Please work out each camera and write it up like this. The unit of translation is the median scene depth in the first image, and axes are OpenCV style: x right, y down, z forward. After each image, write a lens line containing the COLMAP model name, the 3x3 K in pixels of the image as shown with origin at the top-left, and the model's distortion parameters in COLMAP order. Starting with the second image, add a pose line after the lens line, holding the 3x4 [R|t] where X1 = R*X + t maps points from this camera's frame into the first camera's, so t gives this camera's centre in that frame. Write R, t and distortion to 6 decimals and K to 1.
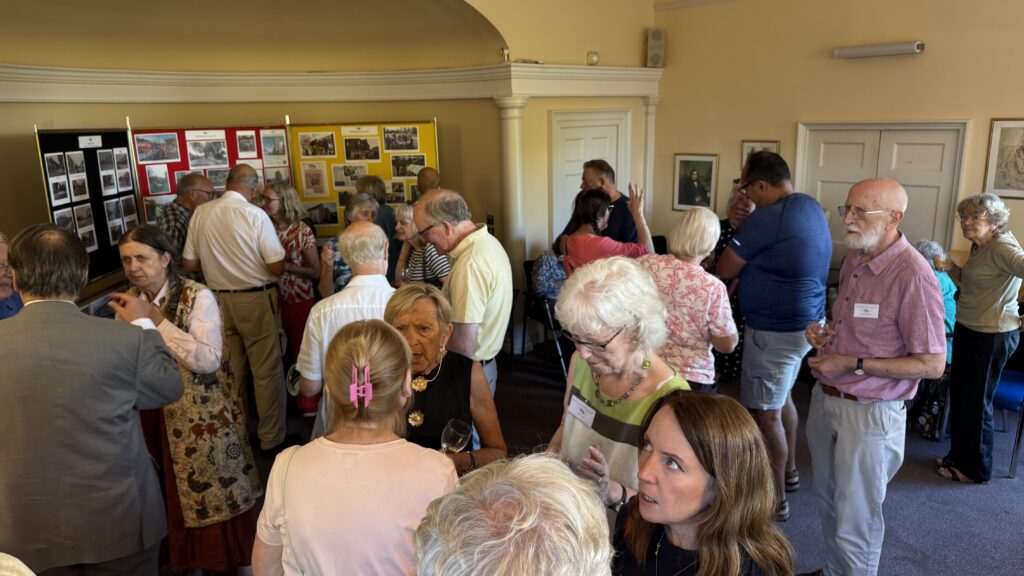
lens RADIAL K [[712.8, 0, 512.0], [0, 712.8, 288.0], [0, 0, 1]] dist [0.091261, -0.176336]
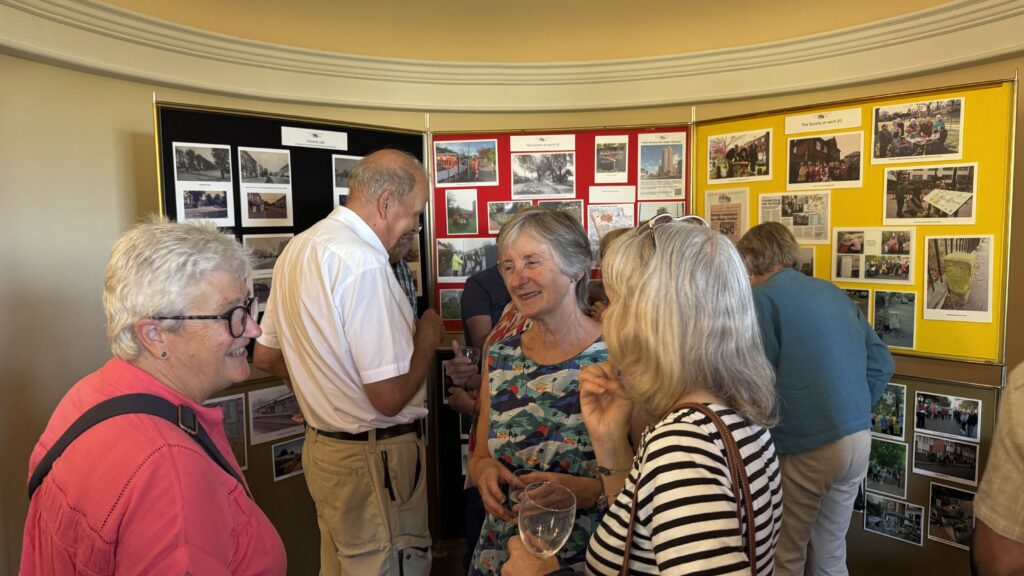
lens RADIAL K [[773.6, 0, 518.8], [0, 773.6, 289.6], [0, 0, 1]] dist [0.297273, -0.458901]
pose [[0.663070, 0.078605, -0.744419, 0.059520], [-0.168366, 0.984651, -0.045995, -0.057028], [0.729377, 0.155833, 0.666127, 0.561184]]
